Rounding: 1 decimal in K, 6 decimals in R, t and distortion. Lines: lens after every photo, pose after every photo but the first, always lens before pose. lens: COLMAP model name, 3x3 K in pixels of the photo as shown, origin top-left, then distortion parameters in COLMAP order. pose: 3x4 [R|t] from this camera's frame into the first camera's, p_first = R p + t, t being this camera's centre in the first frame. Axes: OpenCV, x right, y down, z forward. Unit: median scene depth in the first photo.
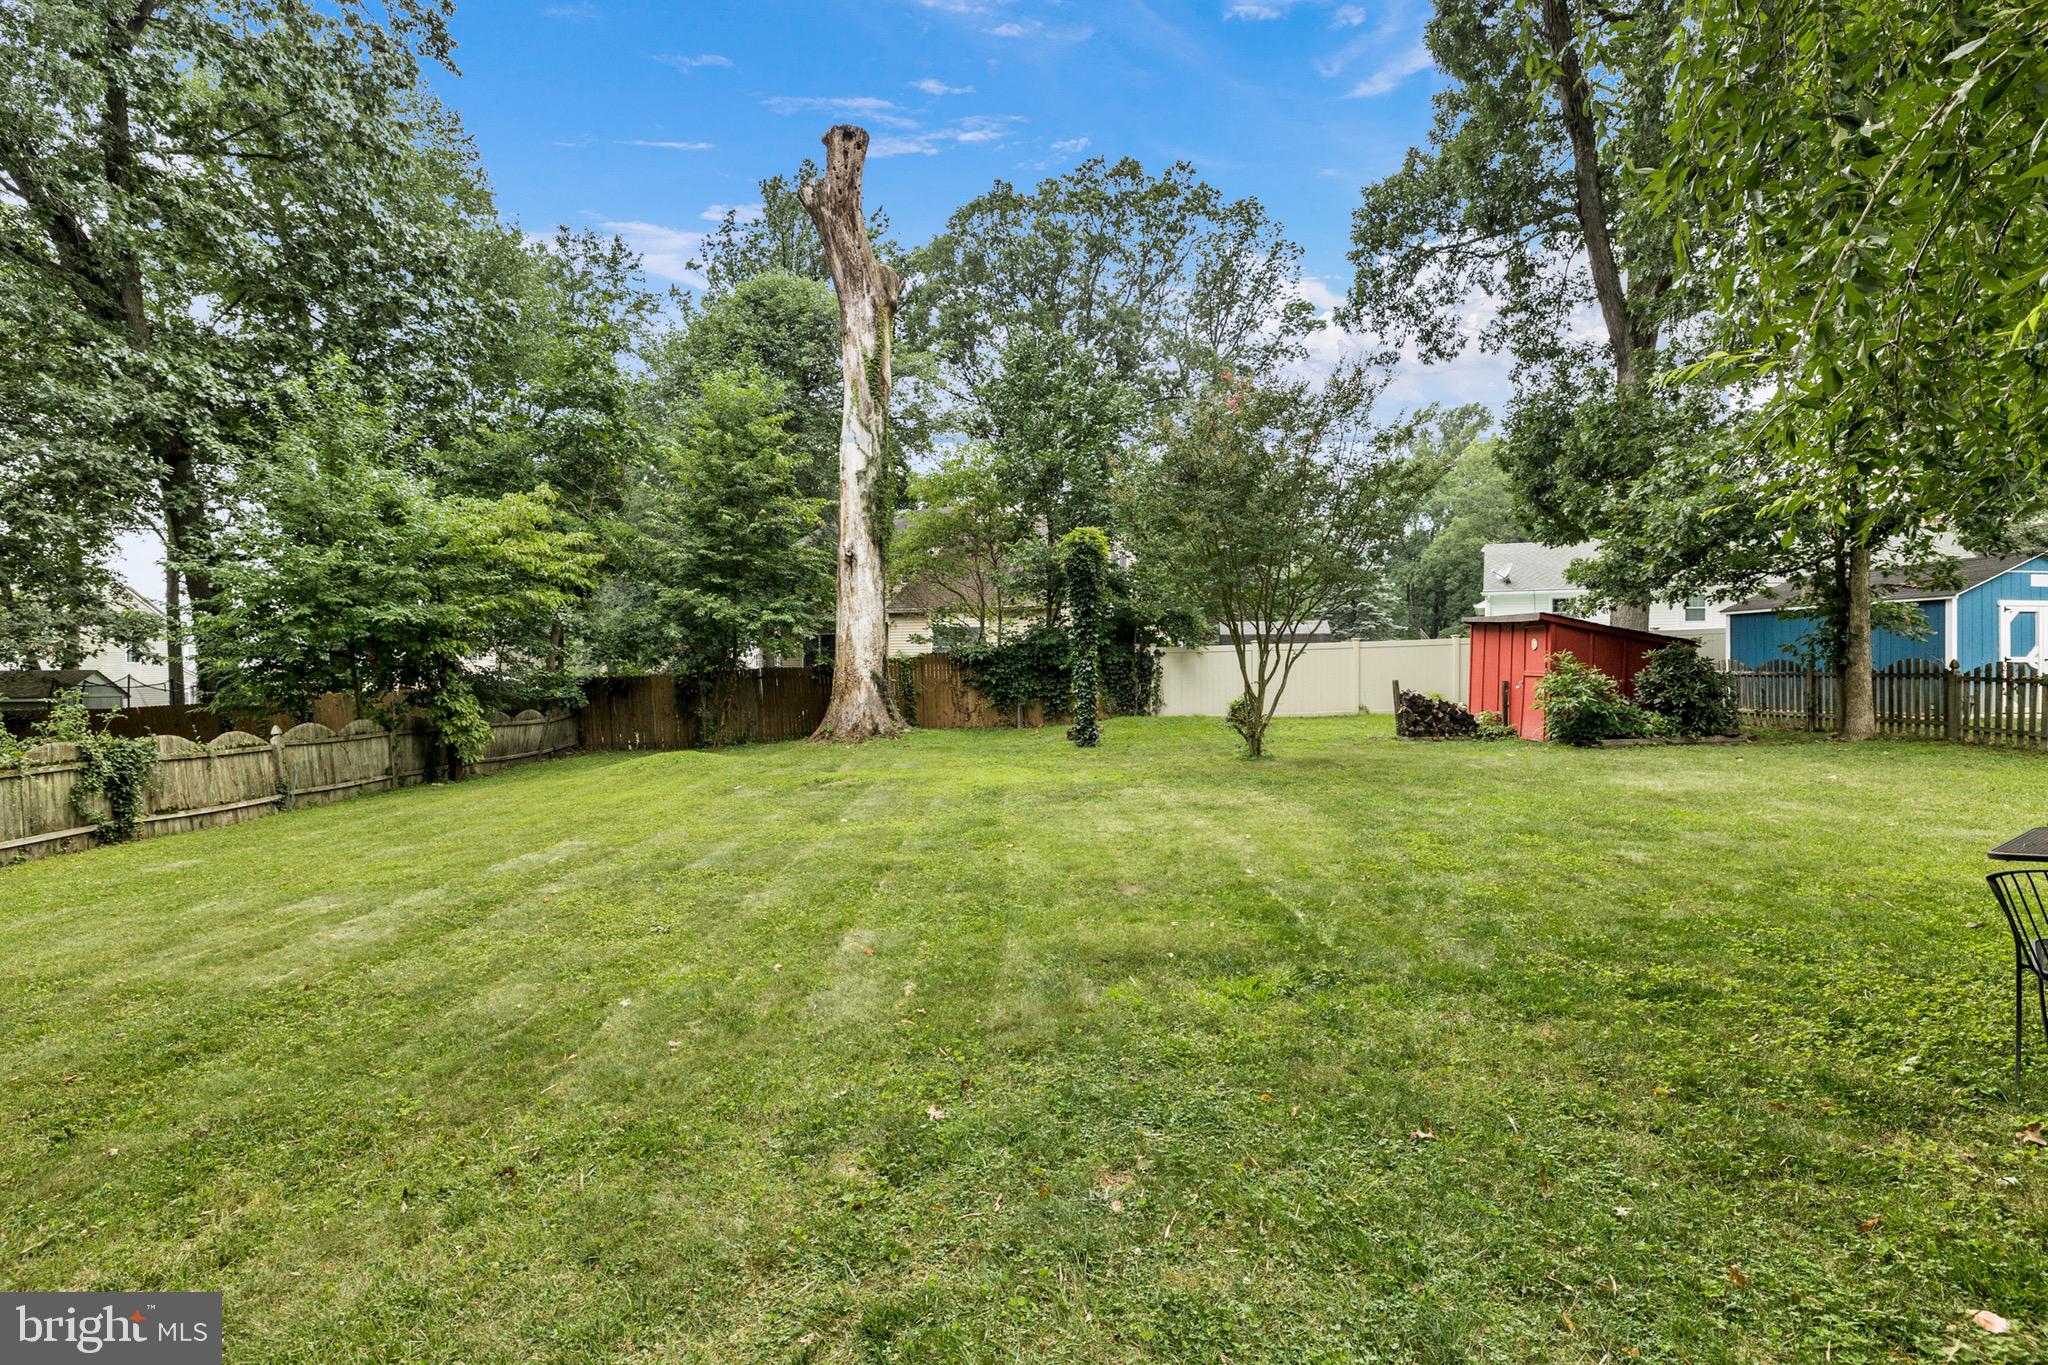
lens RADIAL K [[1062.9, 0, 1024.0], [0, 1062.9, 682.5], [0, 0, 1]] dist [0.000285, 0.000006]
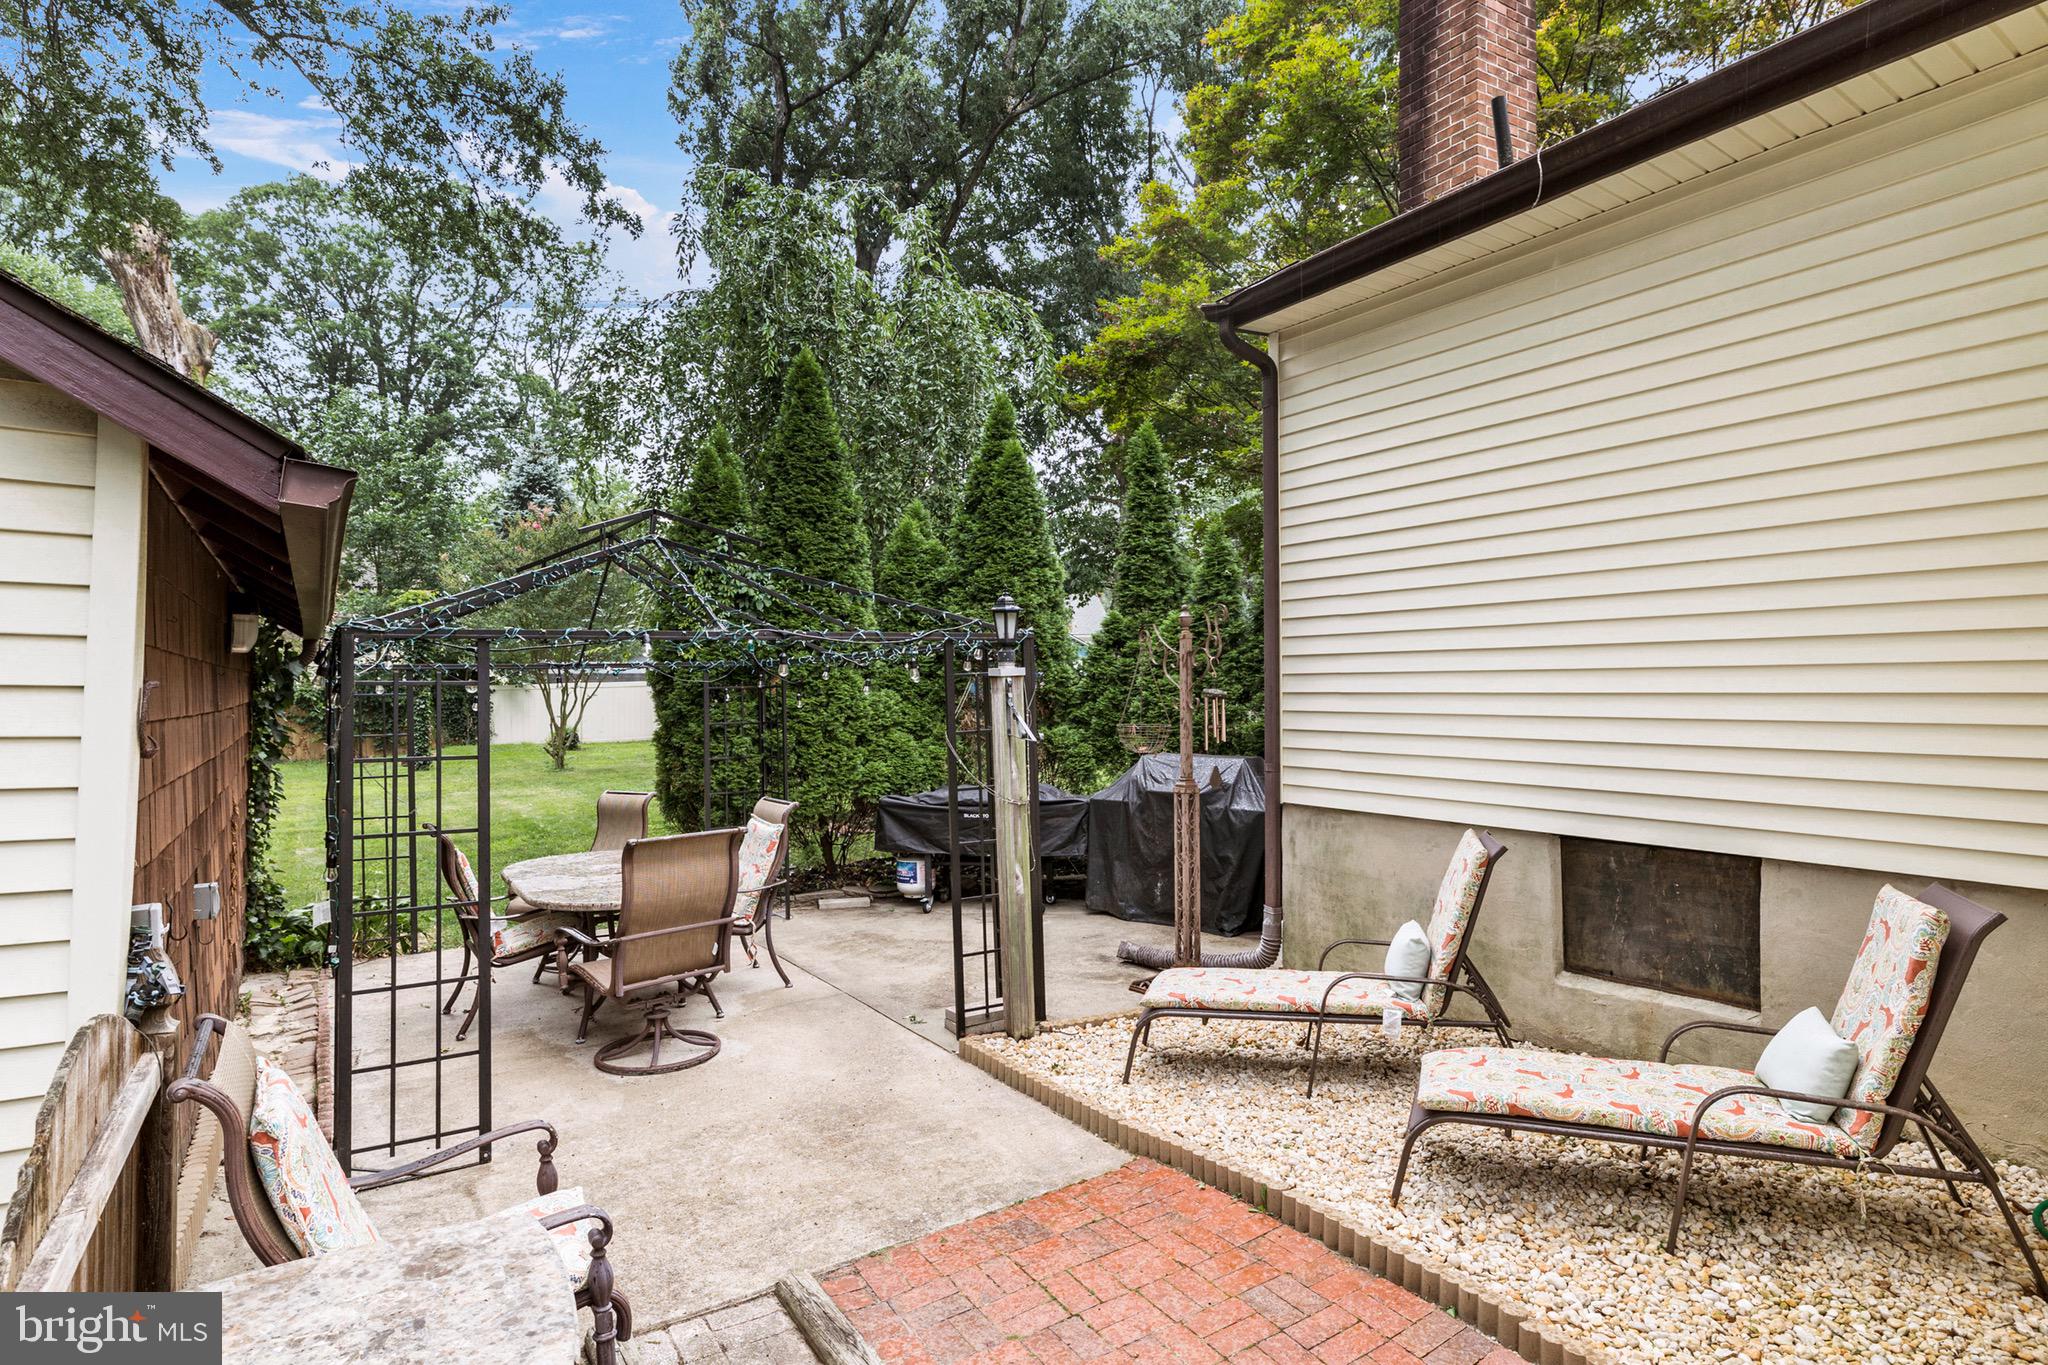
lens RADIAL K [[1076.0, 0, 1024.0], [0, 1076.0, 682.5], [0, 0, 1]] dist [0.003139, 0.000356]
pose [[0.837593, -0.002460, 0.546289, -0.028376], [0.015184, 0.999708, -0.018779, -0.005230], [-0.546084, 0.024024, 0.837386, -0.324647]]
